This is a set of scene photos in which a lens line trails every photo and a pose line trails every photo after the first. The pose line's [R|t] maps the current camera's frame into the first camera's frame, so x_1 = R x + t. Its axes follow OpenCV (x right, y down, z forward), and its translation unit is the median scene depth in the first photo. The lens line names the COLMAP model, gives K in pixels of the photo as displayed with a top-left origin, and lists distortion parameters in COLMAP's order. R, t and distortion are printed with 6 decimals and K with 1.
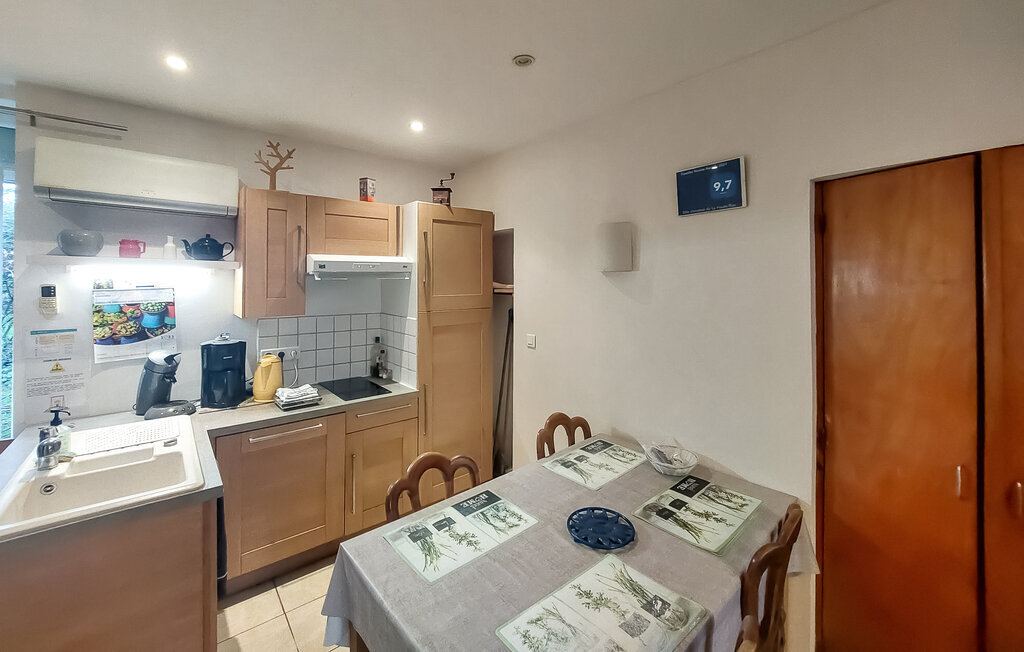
lens RADIAL K [[404.2, 0, 501.5], [0, 404.2, 279.5], [0, 0, 1]] dist [-0.009960, -0.000082]
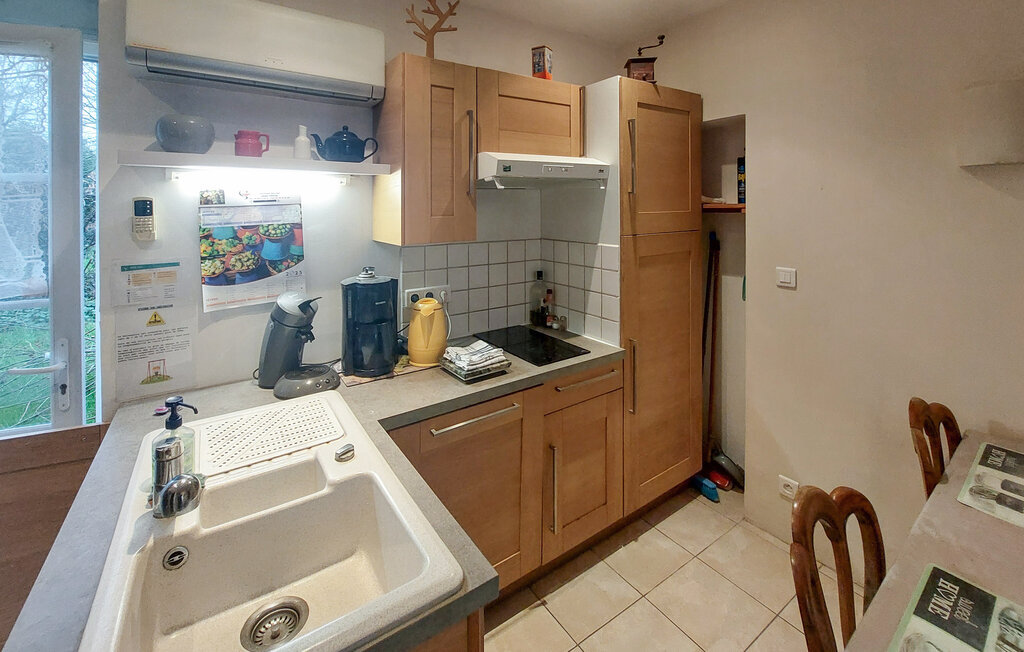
lens RADIAL K [[438.1, 0, 511.7], [0, 438.1, 205.3], [0, 0, 1]] dist [-0.005114, -0.000013]
pose [[0.994962, -0.015179, -0.099098, -0.382416], [0.015007, 0.999884, -0.002489, 0.032575], [0.099124, 0.000989, 0.995075, 0.281268]]
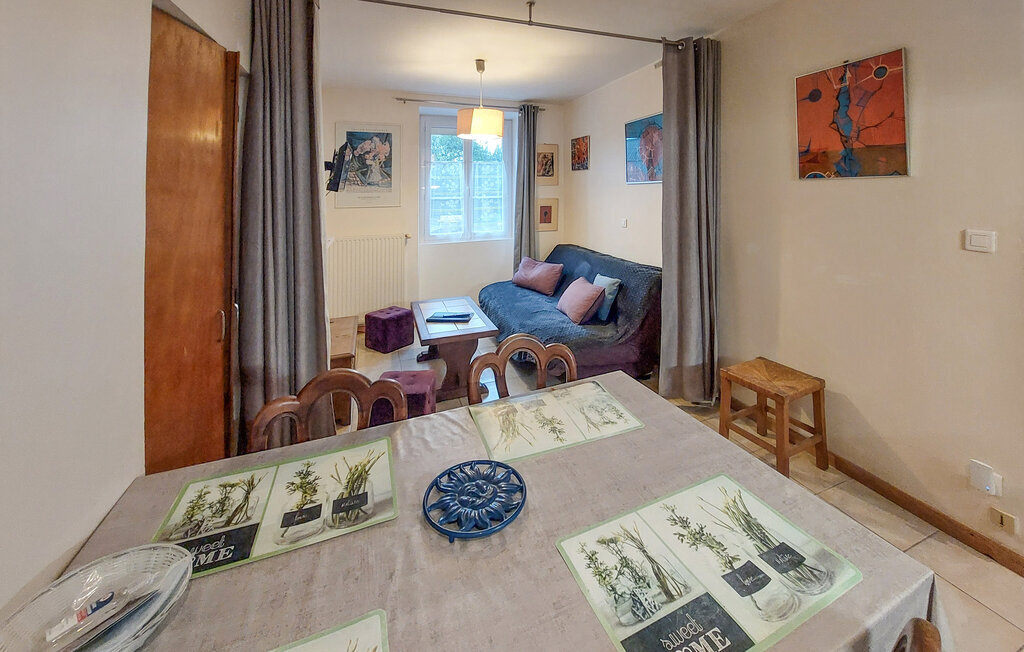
lens RADIAL K [[408.3, 0, 512.3], [0, 408.3, 206.5], [0, 0, 1]] dist [-0.016073, -0.000123]
pose [[-0.942369, 0.001052, 0.334573, -0.020846], [0.010125, 0.999627, 0.025375, 0.076954], [-0.334421, 0.027301, -0.942028, 0.983718]]
